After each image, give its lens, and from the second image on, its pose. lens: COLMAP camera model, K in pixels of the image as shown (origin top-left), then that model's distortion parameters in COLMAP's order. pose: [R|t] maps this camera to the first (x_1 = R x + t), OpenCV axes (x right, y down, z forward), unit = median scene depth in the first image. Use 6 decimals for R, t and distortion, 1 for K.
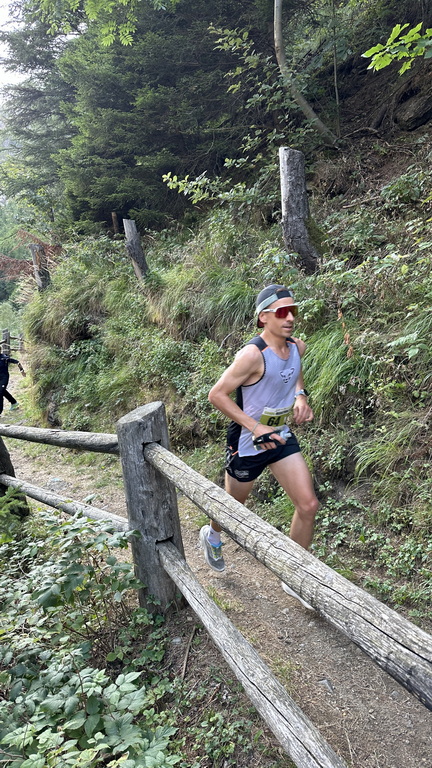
lens RADIAL K [[550.0, 0, 220.7], [0, 550.0, 383.9], [0, 0, 1]] dist [0.052944, -0.069697]
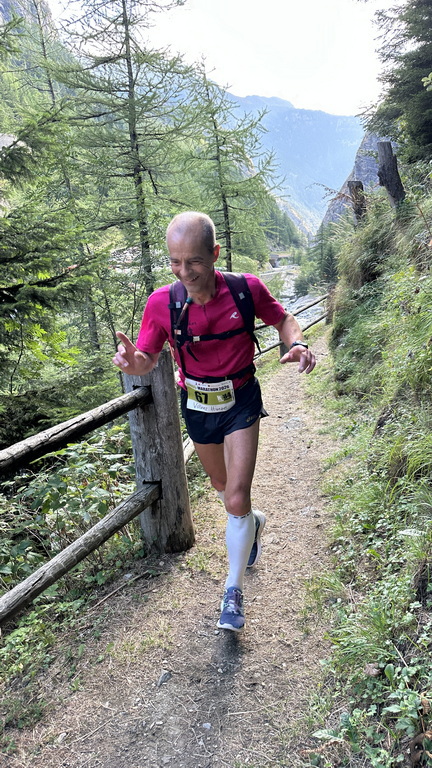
lens RADIAL K [[550.0, 0, 213.2], [0, 550.0, 388.9], [0, 0, 1]] dist [0.052944, -0.069697]
pose [[0.725735, 0.134056, -0.674787, 0.488780], [-0.056139, 0.989100, 0.136122, -0.024979], [0.685680, -0.060907, 0.725351, 0.265447]]
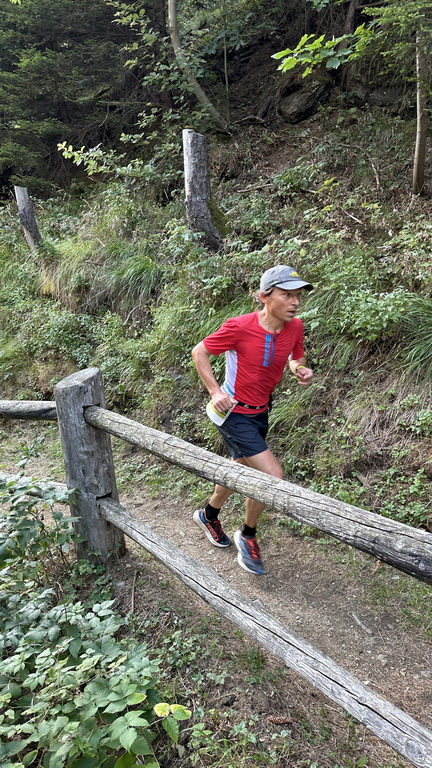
lens RADIAL K [[550.0, 0, 225.7], [0, 550.0, 382.7], [0, 0, 1]] dist [0.052944, -0.069697]
pose [[0.970252, -0.011132, 0.241841, -0.097869], [0.002372, 0.999331, 0.036483, 0.018561], [-0.242085, -0.034824, 0.969630, -0.068788]]
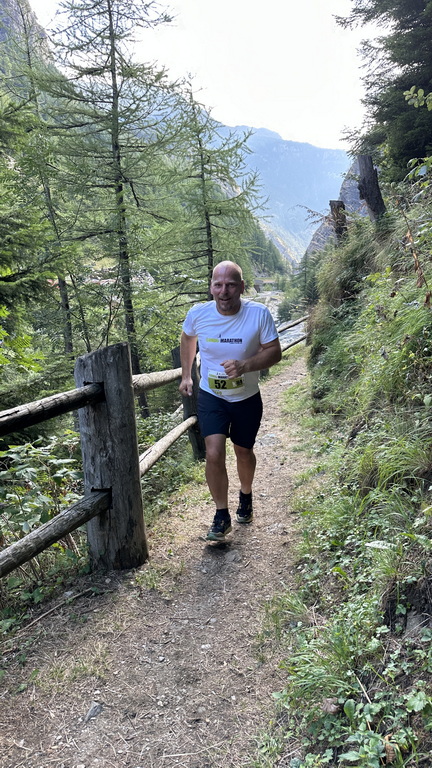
lens RADIAL K [[550.0, 0, 212.7], [0, 550.0, 389.0], [0, 0, 1]] dist [0.052944, -0.069697]
pose [[0.743076, 0.128701, -0.656715, 0.471673], [-0.089045, 0.991622, 0.093581, 0.009717], [0.663256, -0.011061, 0.748310, 0.329570]]
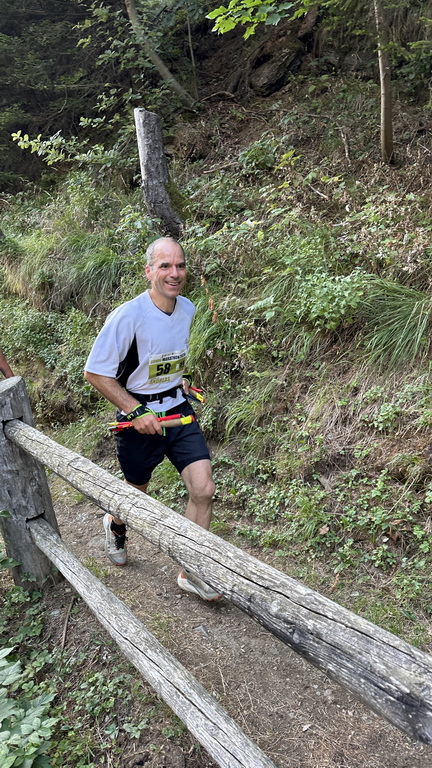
lens RADIAL K [[550.0, 0, 226.2], [0, 550.0, 386.2], [0, 0, 1]] dist [0.052944, -0.069697]
pose [[0.973483, -0.068880, 0.218145, 0.021912], [0.055250, 0.996155, 0.067983, 0.002954], [-0.221989, -0.054128, 0.973546, -0.015202]]
